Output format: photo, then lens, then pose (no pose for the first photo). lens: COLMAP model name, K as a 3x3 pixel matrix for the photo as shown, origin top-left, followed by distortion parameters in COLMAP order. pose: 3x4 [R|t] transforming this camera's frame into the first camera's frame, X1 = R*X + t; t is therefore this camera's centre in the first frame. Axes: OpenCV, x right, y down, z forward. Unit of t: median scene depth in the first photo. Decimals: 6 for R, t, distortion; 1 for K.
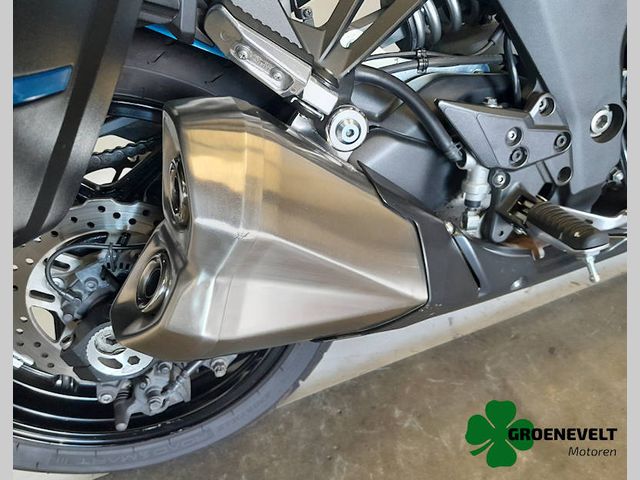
lens RADIAL K [[544.6, 0, 320.5], [0, 544.6, 240.9], [0, 0, 1]] dist [-0.019957, -0.007864]
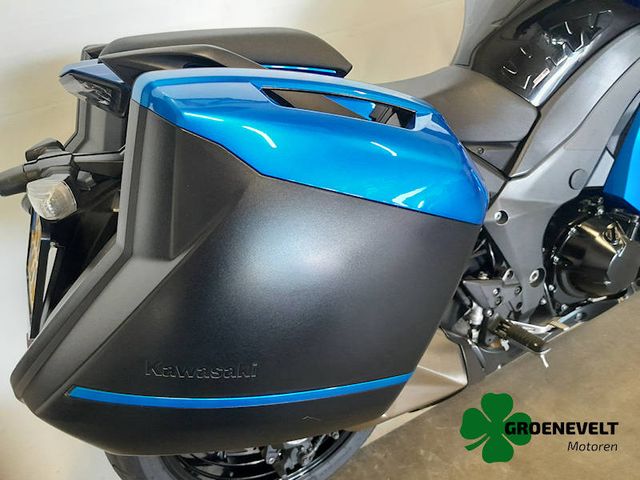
lens RADIAL K [[544.6, 0, 319.3], [0, 544.6, 239.5], [0, 0, 1]] dist [-0.019957, -0.007864]
pose [[0.982559, -0.047599, 0.179758, -0.560424], [0.066566, 0.992657, -0.100998, -0.209267], [-0.173631, 0.111202, 0.978512, -0.748939]]
